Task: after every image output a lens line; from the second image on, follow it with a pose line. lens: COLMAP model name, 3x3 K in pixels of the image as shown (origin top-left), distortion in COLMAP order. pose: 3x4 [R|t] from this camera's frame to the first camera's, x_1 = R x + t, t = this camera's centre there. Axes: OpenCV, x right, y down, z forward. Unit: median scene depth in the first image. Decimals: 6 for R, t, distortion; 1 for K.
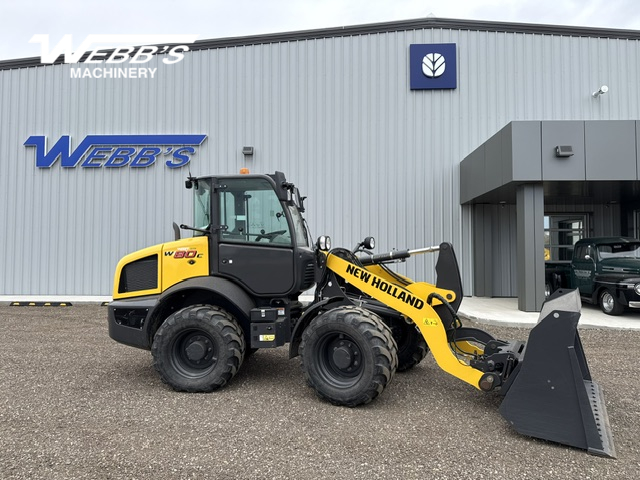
lens RADIAL K [[450.0, 0, 320.2], [0, 450.0, 237.9], [0, 0, 1]] dist [0.034856, -0.050139]
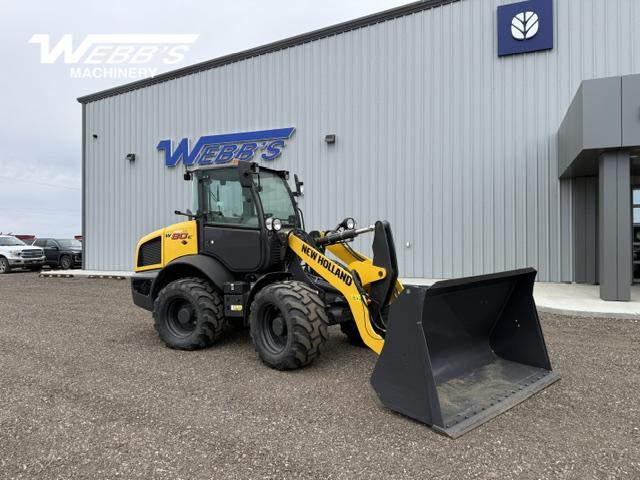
lens RADIAL K [[450.0, 0, 320.2], [0, 450.0, 237.9], [0, 0, 1]] dist [0.034856, -0.050139]
pose [[0.941206, -0.009089, -0.337710, 0.453937], [0.020515, 0.999331, 0.030281, 0.012688], [0.337209, -0.035429, 0.940763, -0.002407]]
